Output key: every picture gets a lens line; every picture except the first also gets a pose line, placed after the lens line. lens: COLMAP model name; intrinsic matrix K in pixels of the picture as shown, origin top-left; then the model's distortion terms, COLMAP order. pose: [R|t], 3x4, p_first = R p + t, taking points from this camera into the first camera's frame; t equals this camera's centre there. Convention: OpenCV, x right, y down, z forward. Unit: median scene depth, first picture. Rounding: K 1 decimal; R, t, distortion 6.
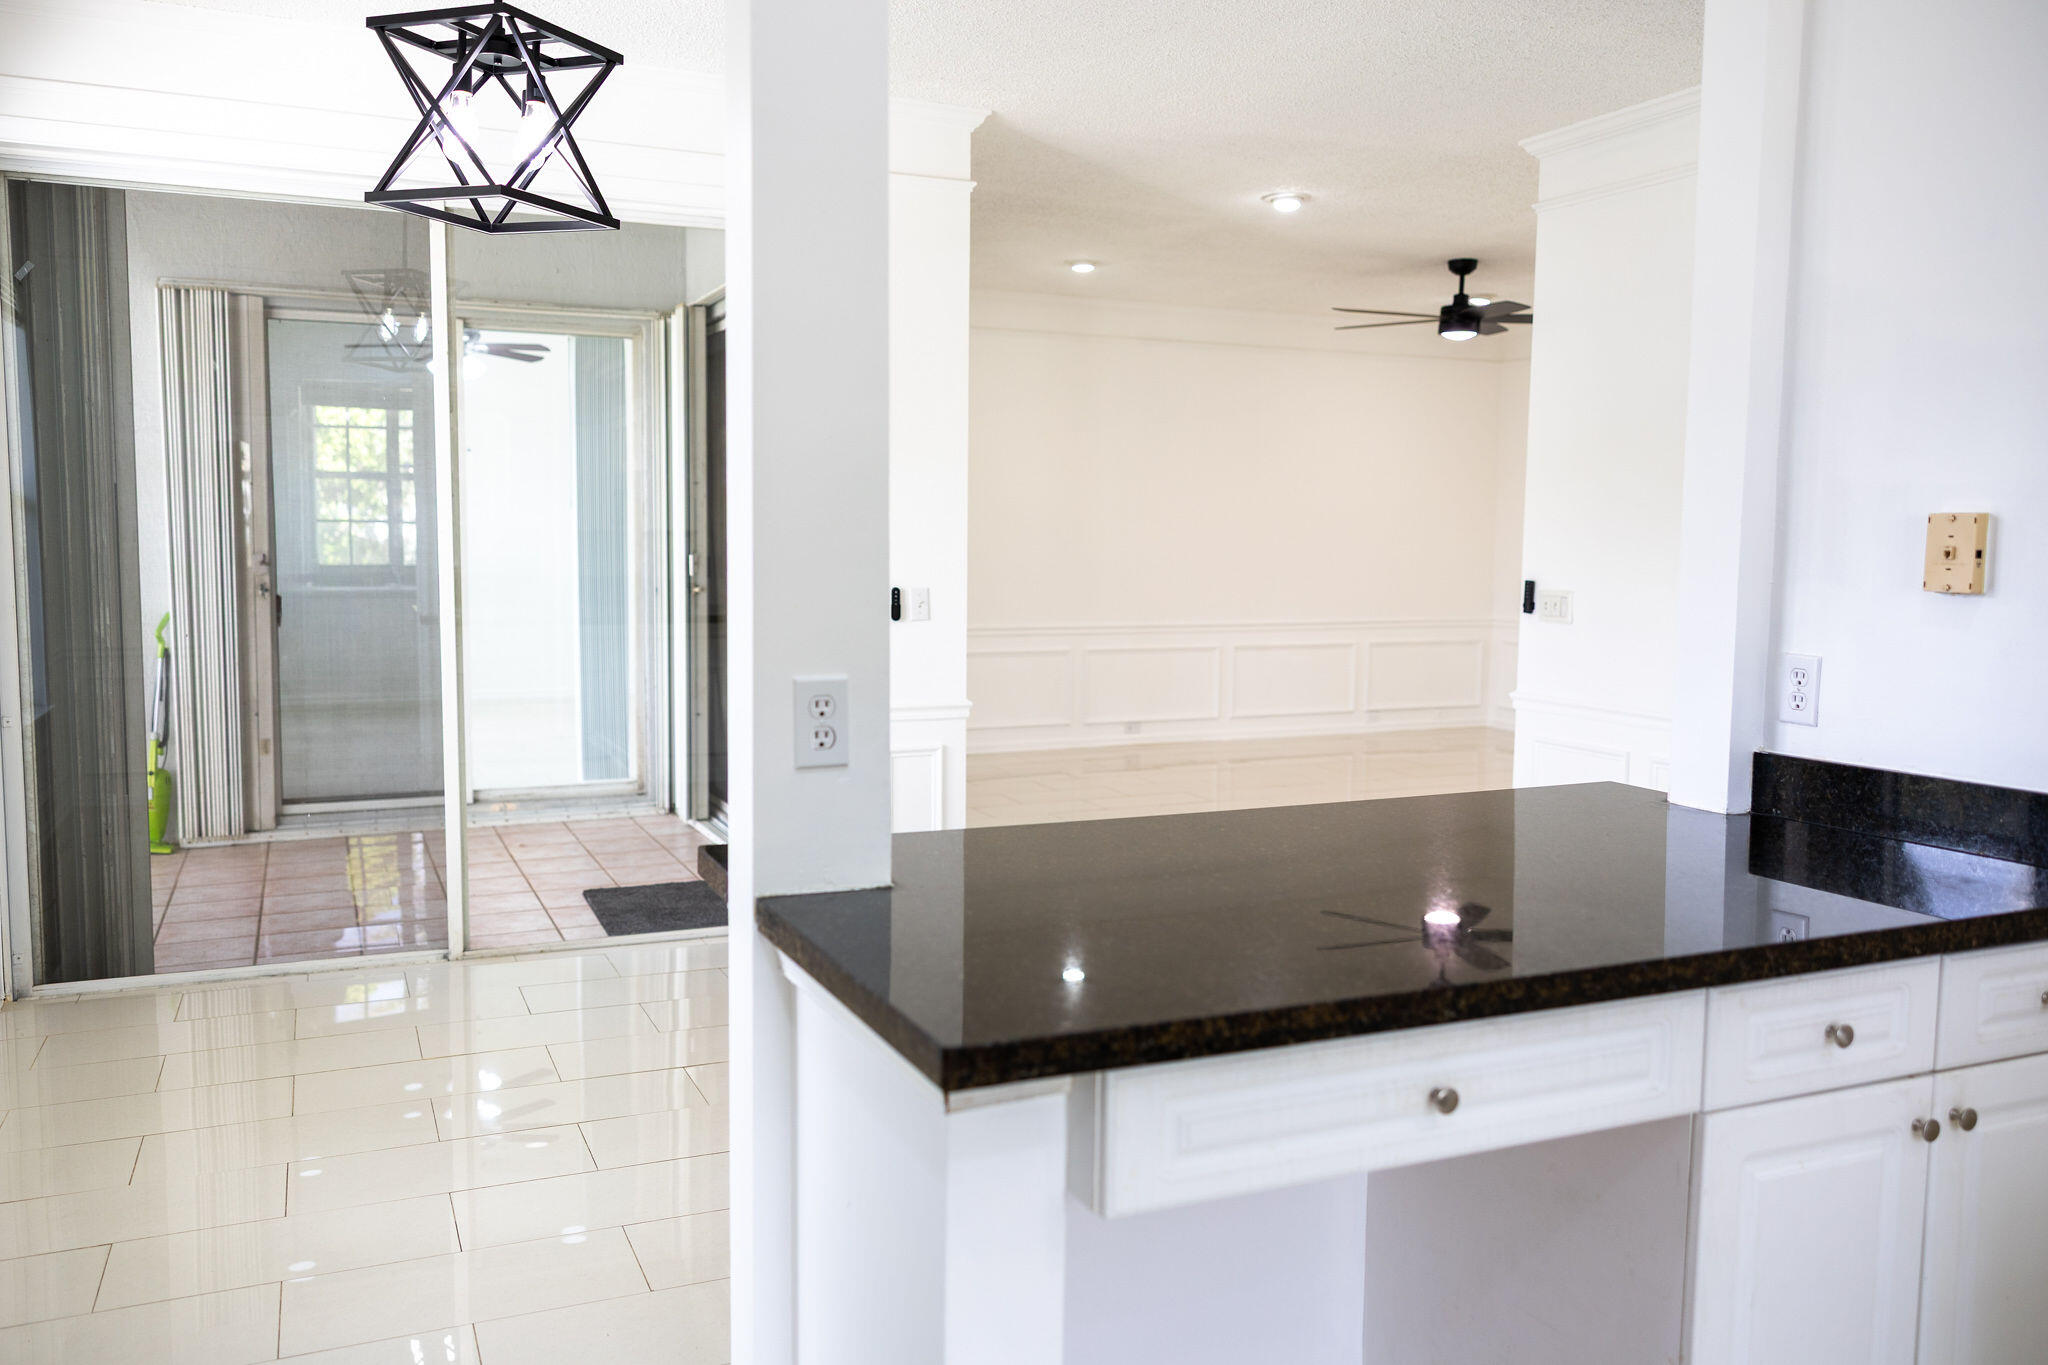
lens RADIAL K [[1616.8, 0, 1024.2], [0, 1616.8, 680.7], [0, 0, 1]] dist [0.009000, 0.001022]
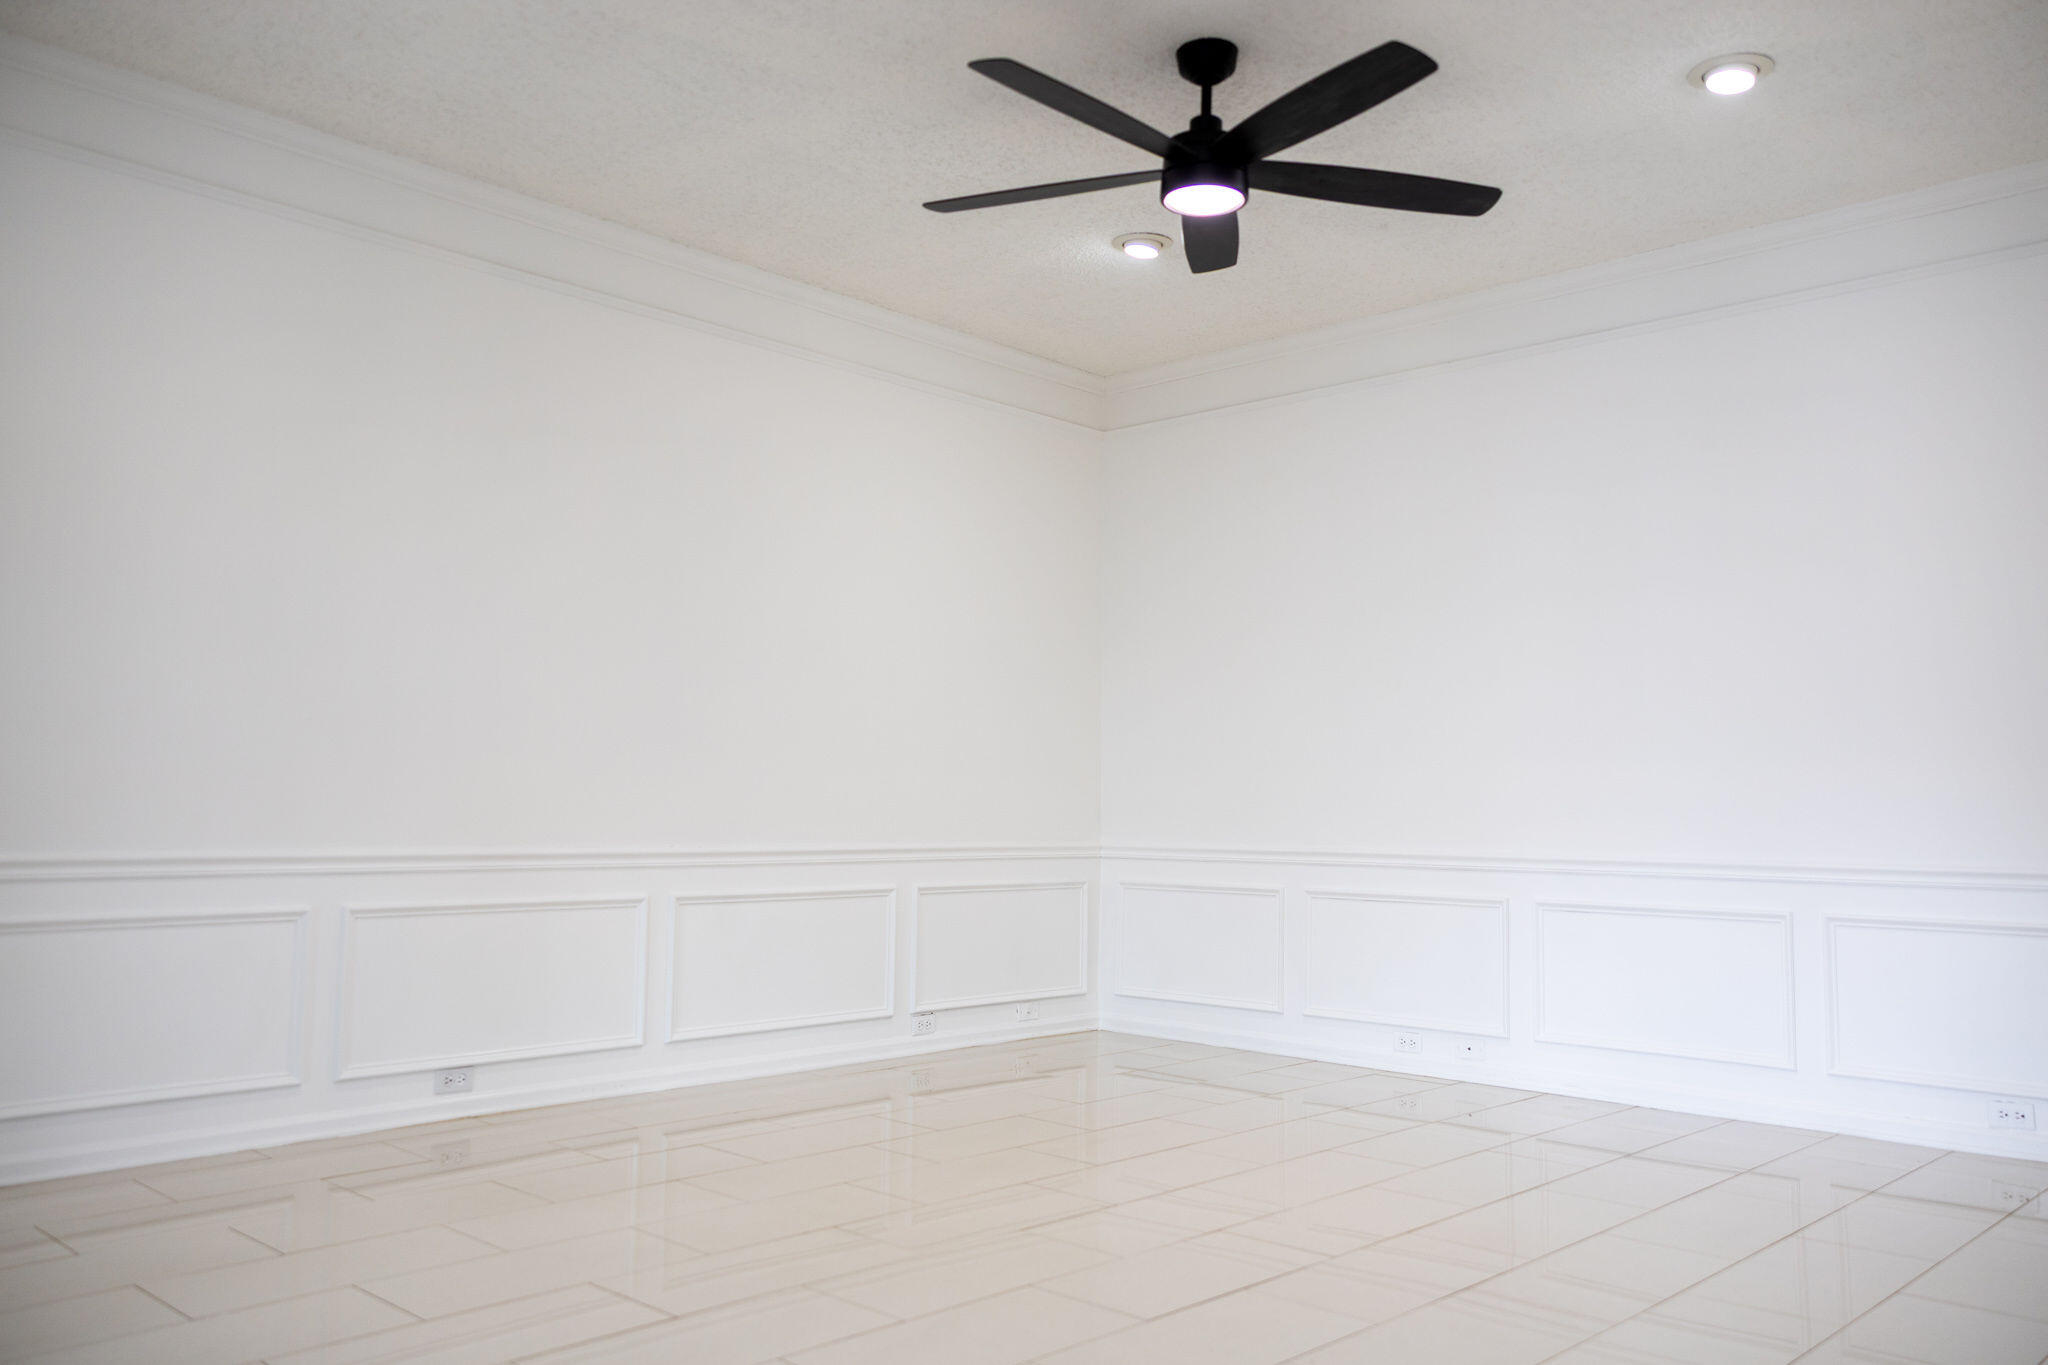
lens RADIAL K [[1616.8, 0, 1025.4], [0, 1616.8, 678.7], [0, 0, 1]] dist [0.009000, 0.001022]
pose [[0.923113, 0.031021, 0.383276, 0.036756], [0.035534, 0.985594, -0.165353, -0.001236], [-0.382884, 0.166259, 0.908712, 0.498520]]
